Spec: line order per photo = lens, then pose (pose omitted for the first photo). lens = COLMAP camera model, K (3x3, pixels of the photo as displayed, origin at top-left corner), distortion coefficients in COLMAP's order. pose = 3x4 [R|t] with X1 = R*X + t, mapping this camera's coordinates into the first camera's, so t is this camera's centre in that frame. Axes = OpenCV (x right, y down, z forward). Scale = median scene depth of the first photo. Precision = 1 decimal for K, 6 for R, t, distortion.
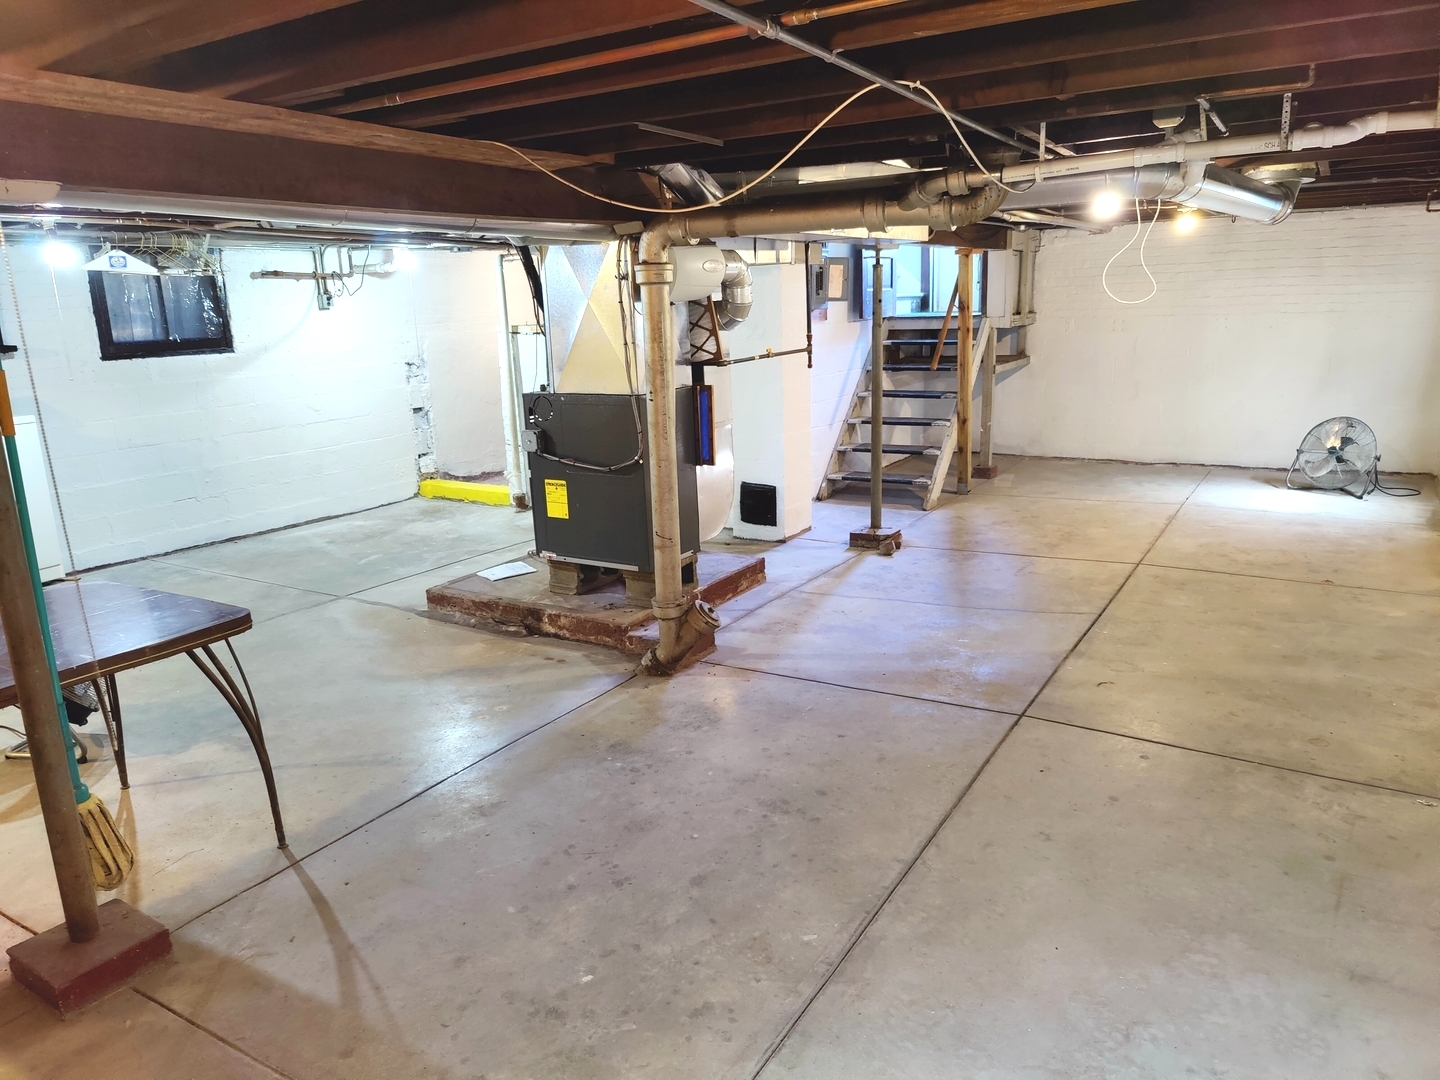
lens RADIAL K [[1002.7, 0, 720.0], [0, 1002.7, 540.0], [0, 0, 1]] dist [0.005395, -0.008466]
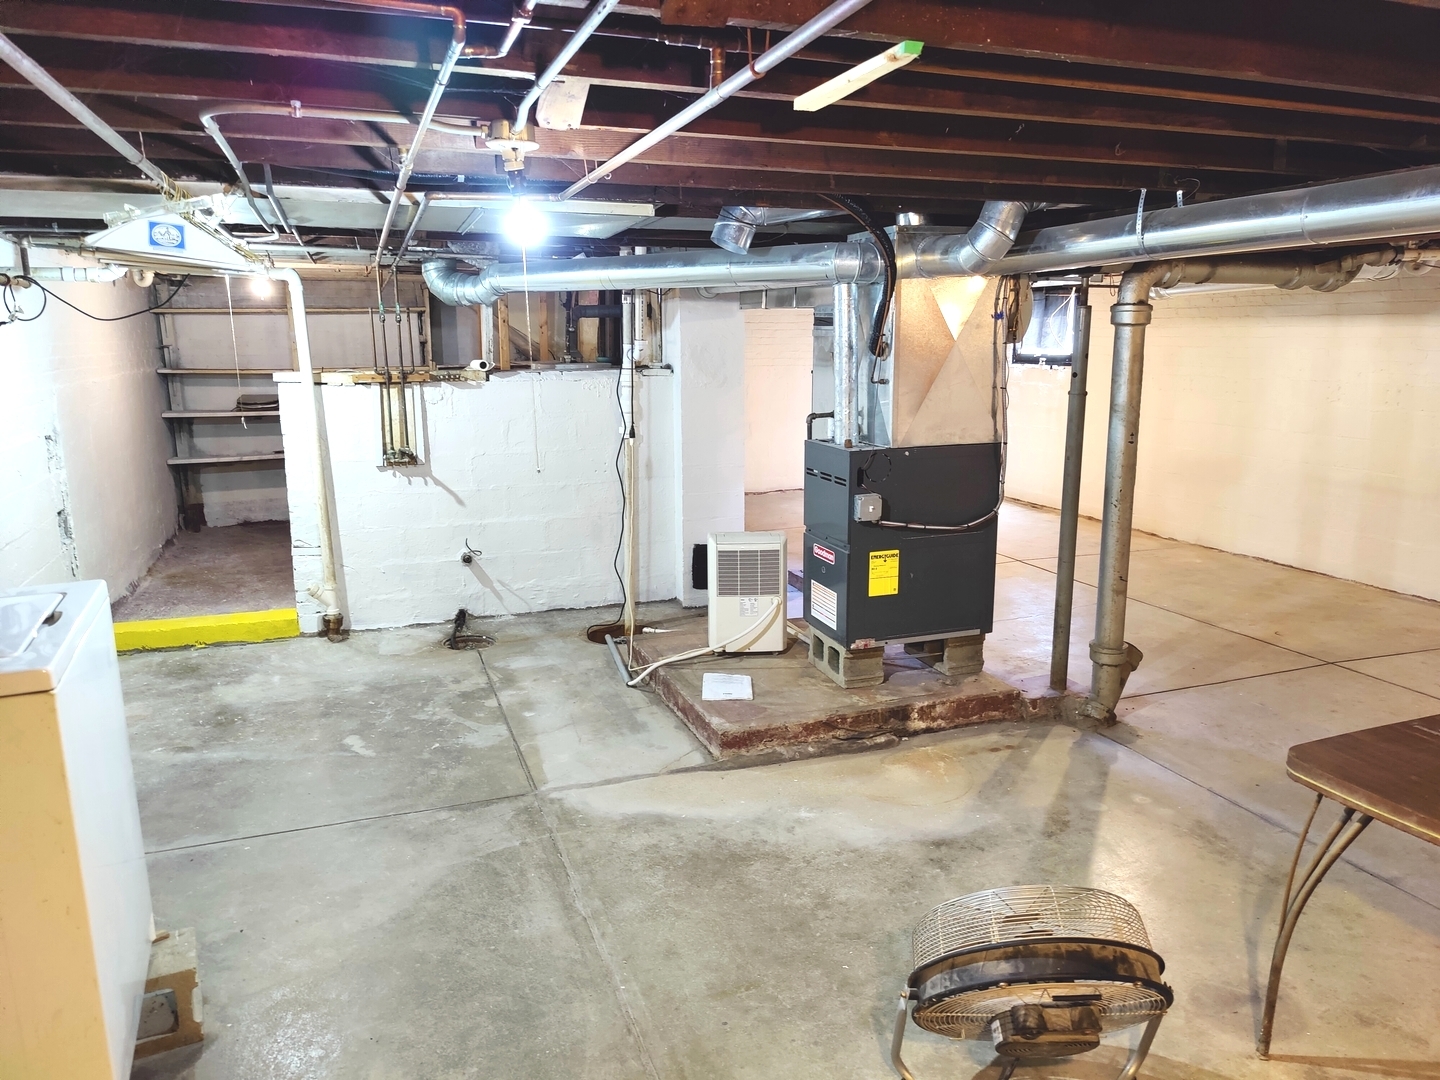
lens RADIAL K [[997.9, 0, 706.7], [0, 997.9, 542.2], [0, 0, 1]] dist [0.030542, -0.038393]
pose [[0.632794, -0.130509, 0.763242, -0.992729], [0.167147, 0.985478, 0.029929, -0.129462], [-0.756064, 0.108635, 0.645419, 0.629383]]
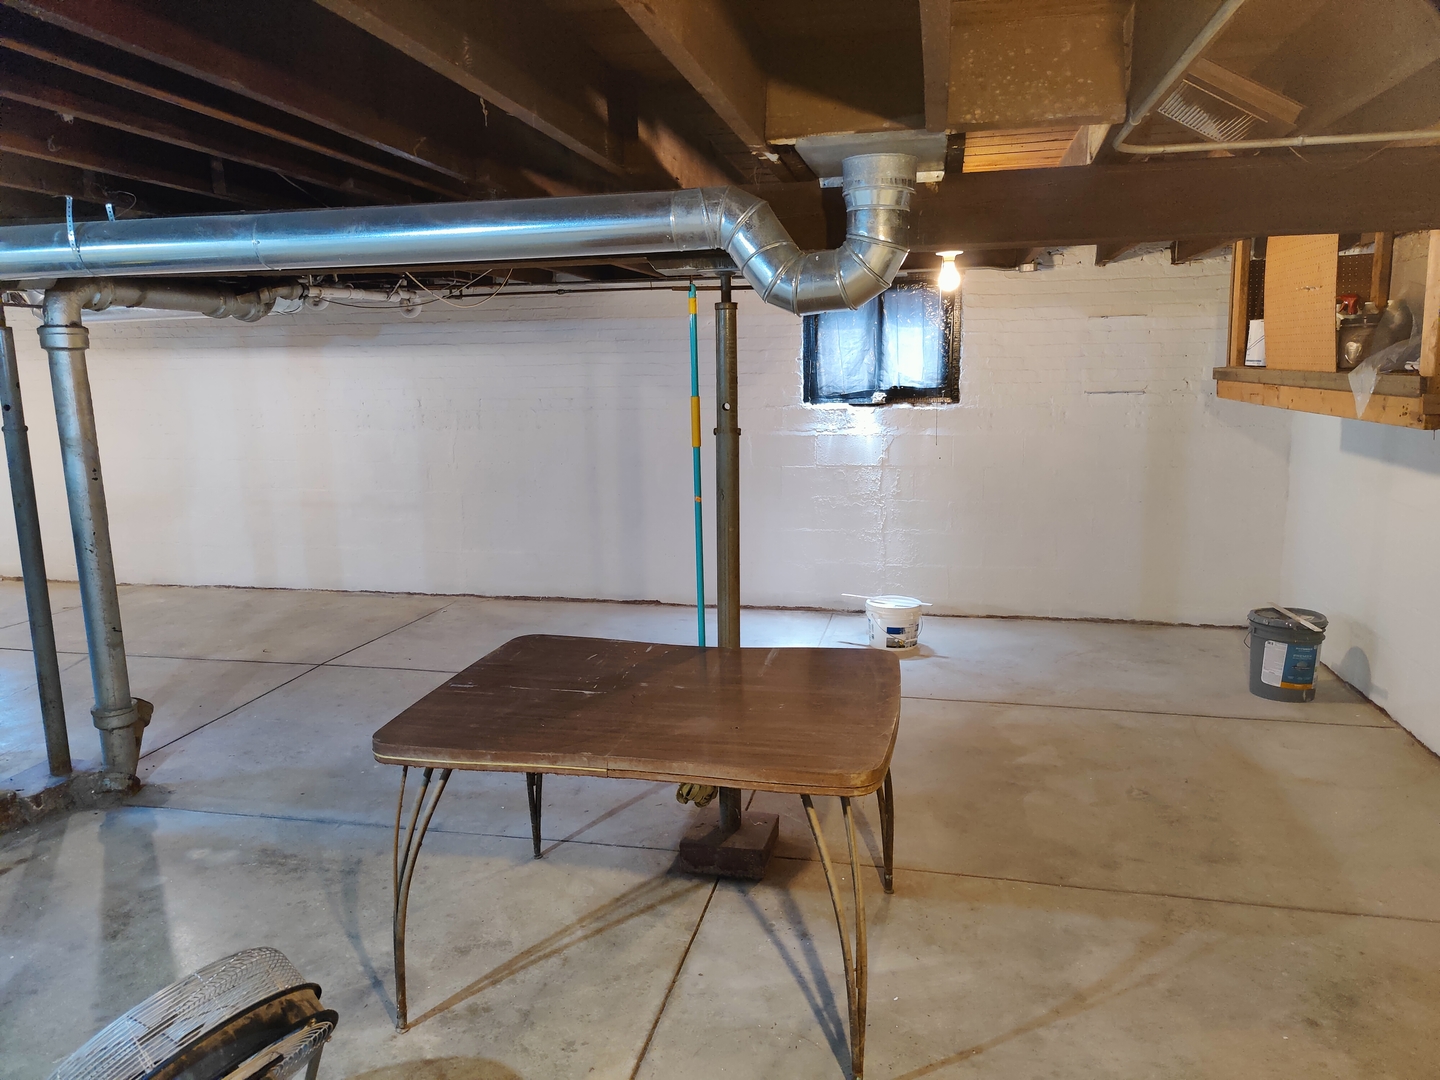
lens RADIAL K [[996.6, 0, 719.0], [0, 996.6, 536.1], [0, 0, 1]] dist [0.045751, -0.043421]
pose [[-0.323295, -0.127174, 0.937714, -0.986197], [0.244951, 0.945908, 0.212737, -0.133244], [-0.914046, 0.298471, -0.274655, 0.688520]]
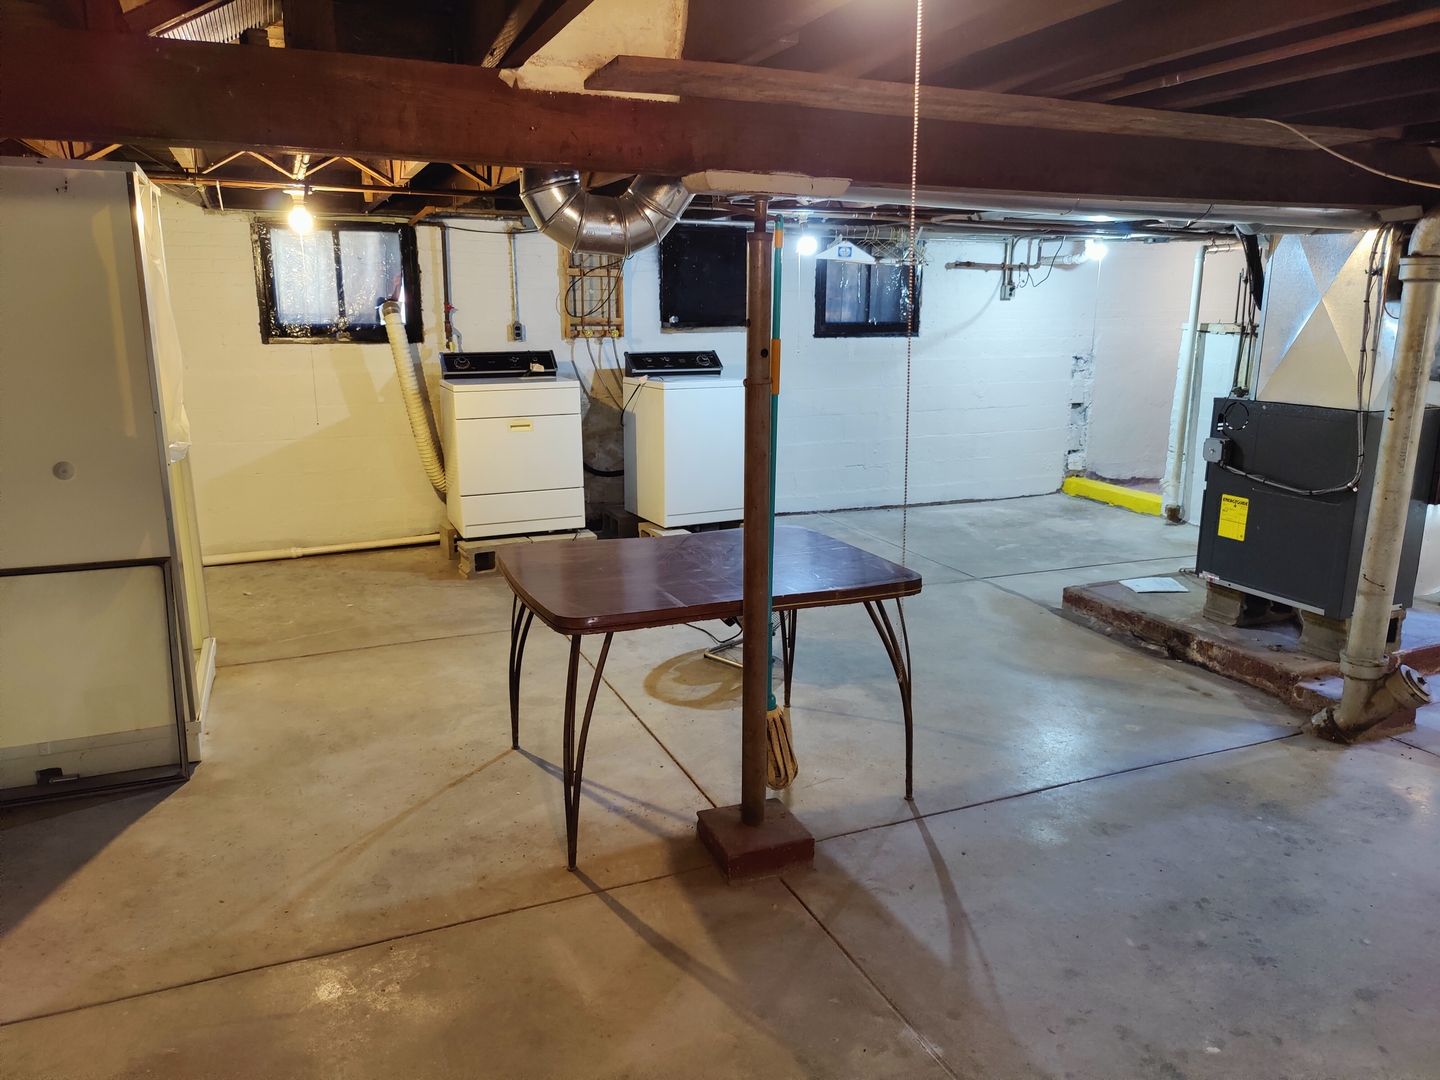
lens RADIAL K [[997.9, 0, 706.7], [0, 997.9, 542.2], [0, 0, 1]] dist [0.030542, -0.038393]
pose [[0.808572, 0.169318, -0.563509, -0.037192], [-0.164331, 0.984576, 0.060041, 0.005020], [0.564984, 0.044054, 0.823925, -0.009316]]
